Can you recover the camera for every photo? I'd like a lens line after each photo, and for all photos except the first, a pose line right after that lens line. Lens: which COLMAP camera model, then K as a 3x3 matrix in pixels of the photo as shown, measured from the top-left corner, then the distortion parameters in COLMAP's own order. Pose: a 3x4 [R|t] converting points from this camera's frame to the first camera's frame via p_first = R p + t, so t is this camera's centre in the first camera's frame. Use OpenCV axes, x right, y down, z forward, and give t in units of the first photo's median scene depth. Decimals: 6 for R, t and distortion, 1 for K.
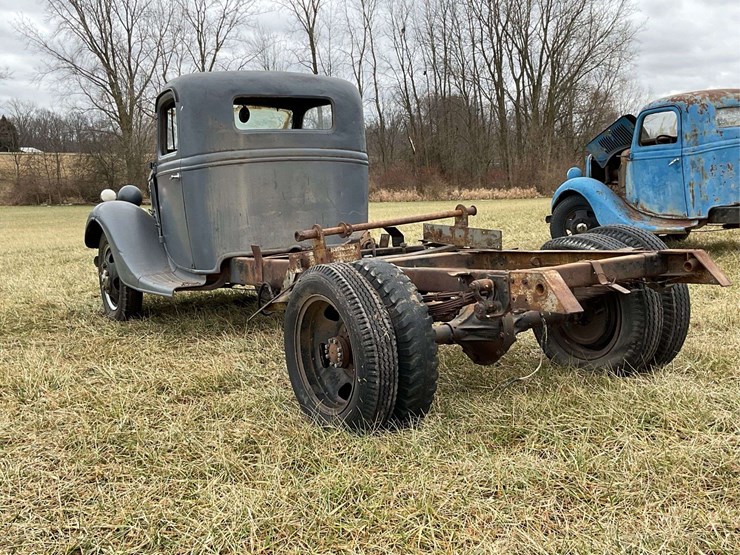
lens RADIAL K [[818.3, 0, 370.0], [0, 818.3, 277.5], [0, 0, 1]] dist [0.122159, -0.276169]
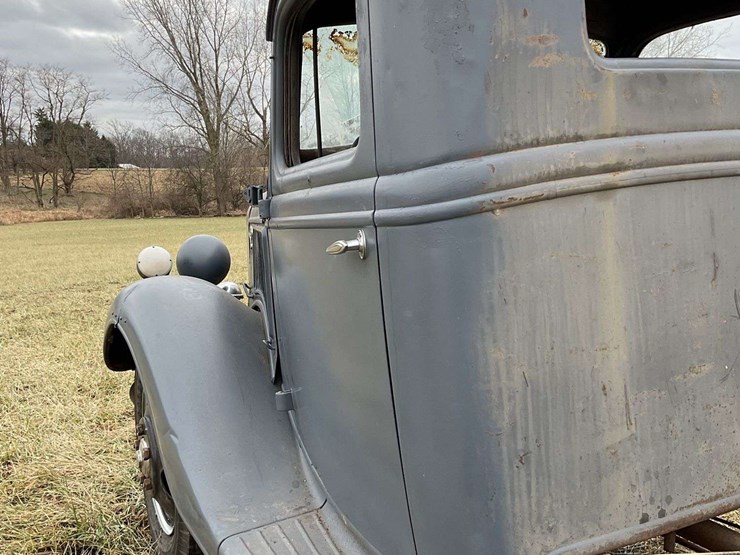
lens RADIAL K [[818.3, 0, 370.0], [0, 818.3, 277.5], [0, 0, 1]] dist [0.122159, -0.276169]
pose [[0.995048, -0.005753, -0.099231, -0.204415], [0.004658, 0.999926, -0.011263, -0.108802], [0.099289, 0.010745, 0.995001, 0.737546]]
